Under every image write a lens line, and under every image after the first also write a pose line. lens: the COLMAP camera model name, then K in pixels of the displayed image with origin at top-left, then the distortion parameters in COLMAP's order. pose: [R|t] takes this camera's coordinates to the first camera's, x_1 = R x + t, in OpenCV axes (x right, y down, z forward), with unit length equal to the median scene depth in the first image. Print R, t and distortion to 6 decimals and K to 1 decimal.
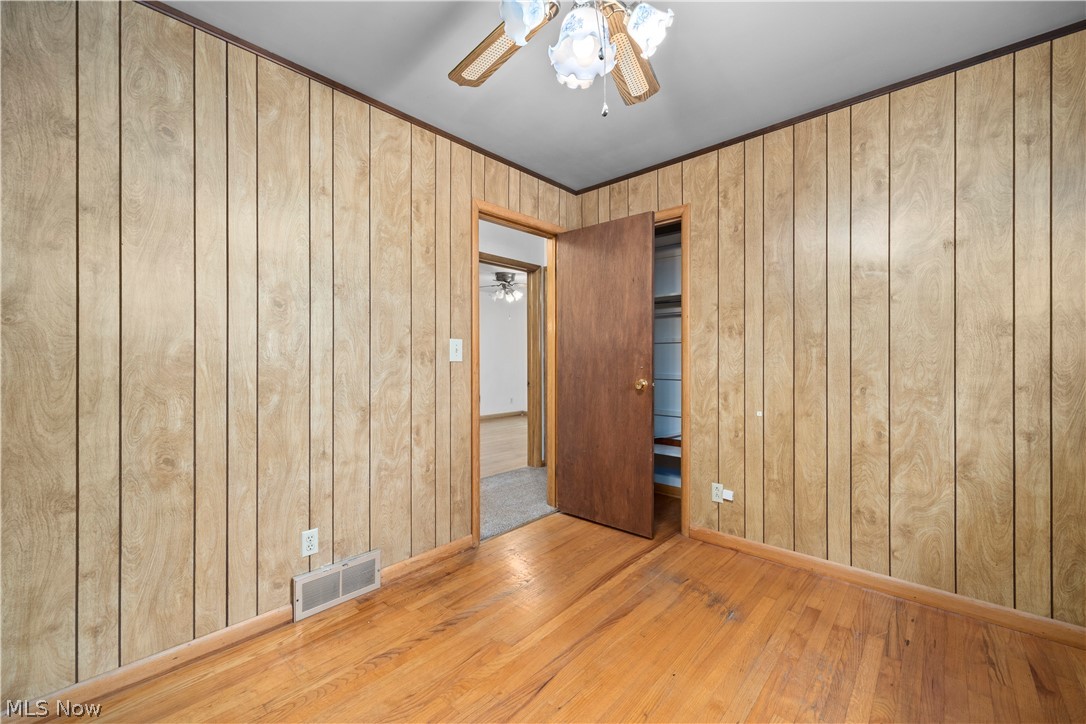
lens RADIAL K [[426.5, 0, 548.9], [0, 426.5, 362.7], [0, 0, 1]] dist [0.004570, -0.000189]
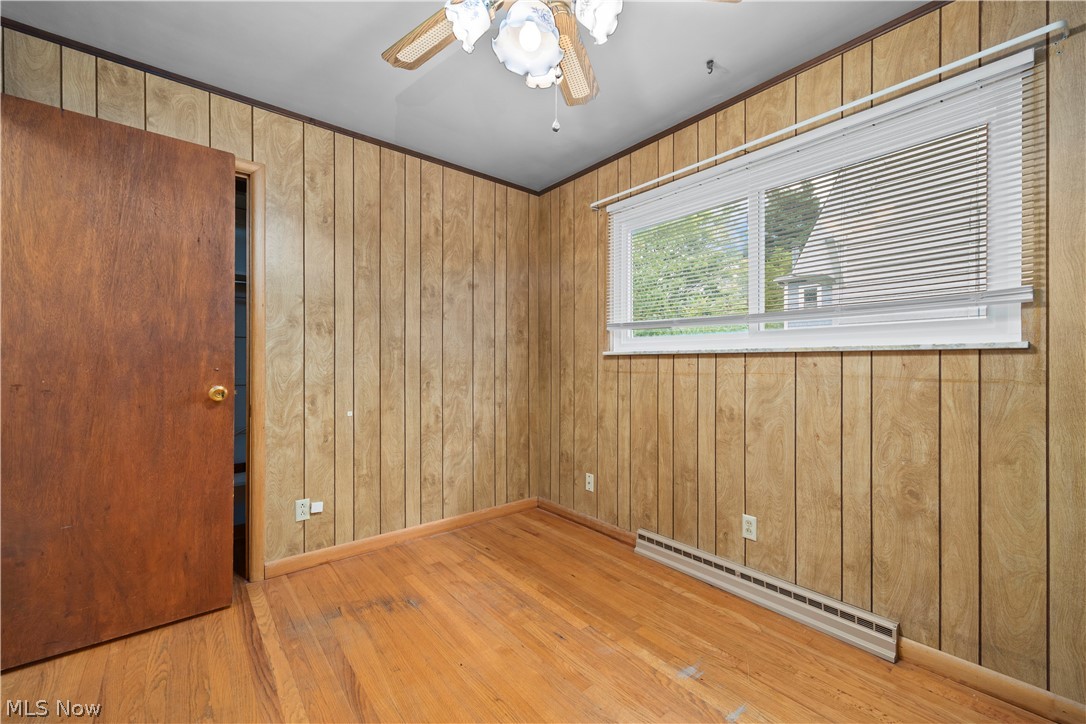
lens RADIAL K [[426.5, 0, 547.2], [0, 426.5, 363.3], [0, 0, 1]] dist [0.004570, -0.000189]
pose [[0.164256, 0.001215, 0.986417, -0.421671], [-0.000459, 0.999999, -0.001155, 0.002081], [-0.986418, -0.000263, 0.164257, 0.380106]]
